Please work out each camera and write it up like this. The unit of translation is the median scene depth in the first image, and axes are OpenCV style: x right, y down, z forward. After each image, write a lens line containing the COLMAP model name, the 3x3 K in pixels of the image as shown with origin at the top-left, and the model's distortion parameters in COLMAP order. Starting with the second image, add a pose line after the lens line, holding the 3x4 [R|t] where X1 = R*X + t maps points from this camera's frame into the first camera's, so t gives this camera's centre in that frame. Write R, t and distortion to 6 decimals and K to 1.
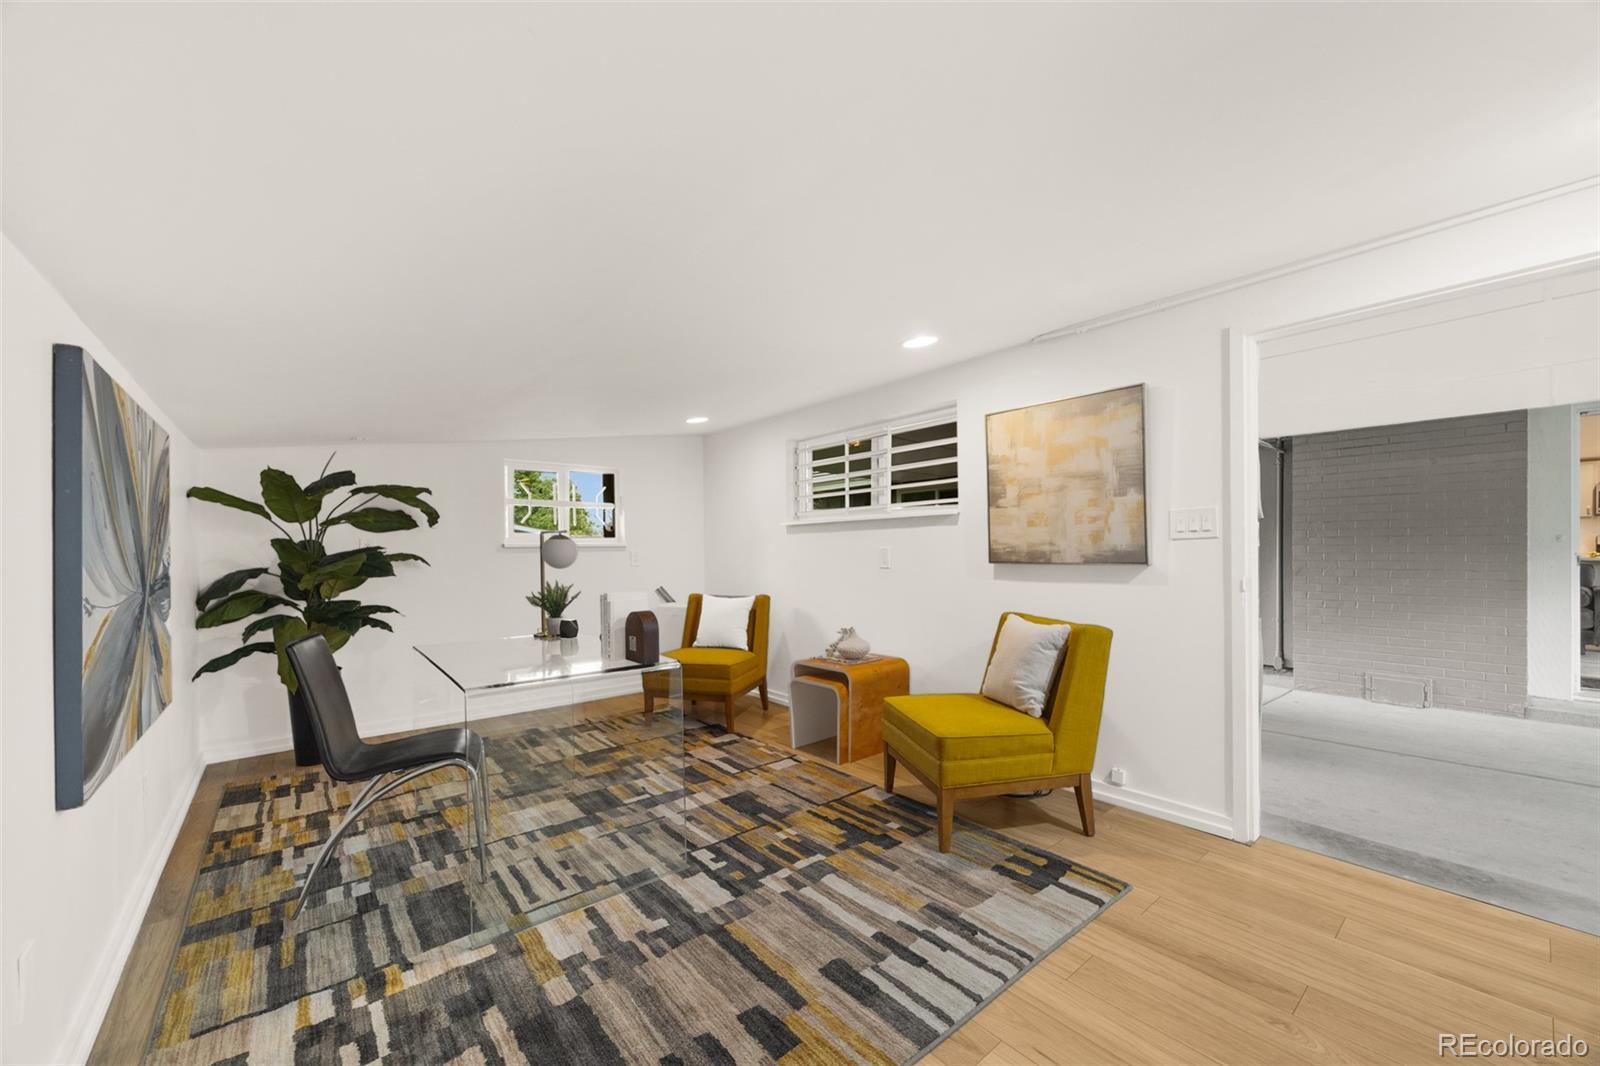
lens RADIAL K [[609.6, 0, 804.6], [0, 609.6, 546.1], [0, 0, 1]] dist [-0.007119, 0.001433]
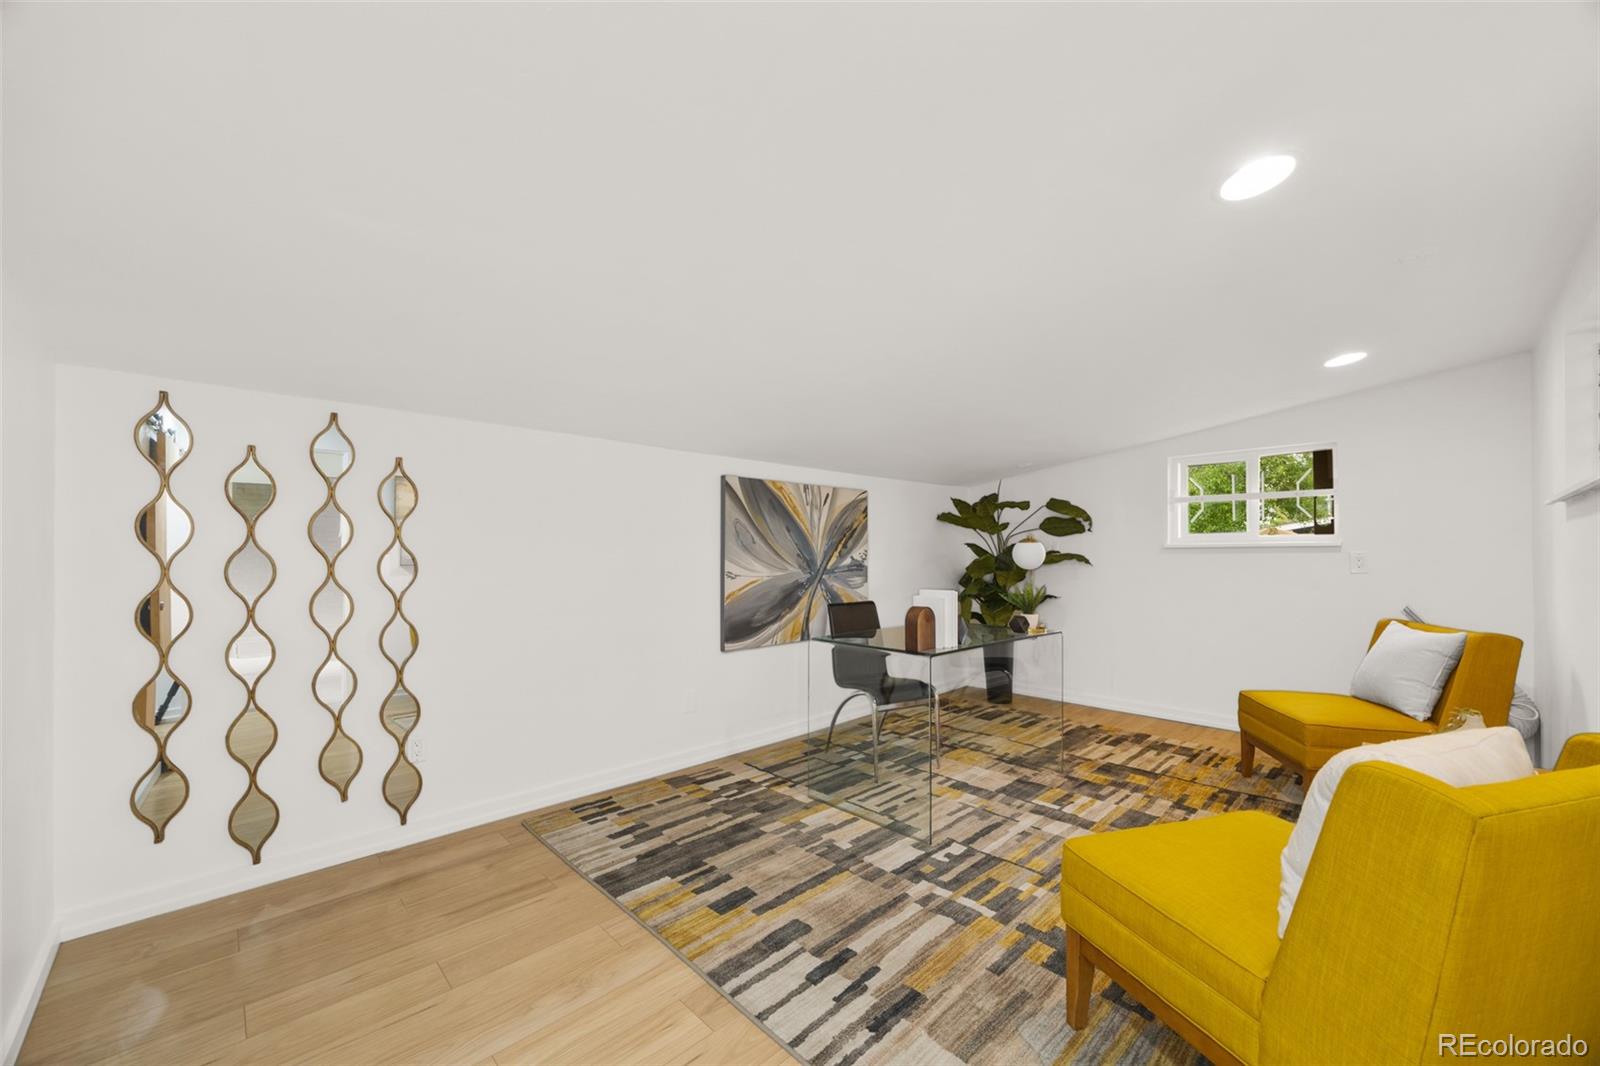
lens RADIAL K [[609.6, 0, 806.8], [0, 609.6, 542.5], [0, 0, 1]] dist [-0.007119, 0.001433]
pose [[0.080868, -0.010902, -0.996665, 0.856330], [0.011318, 0.999886, -0.010019, -0.007655], [0.996661, -0.010470, 0.080982, 0.669731]]
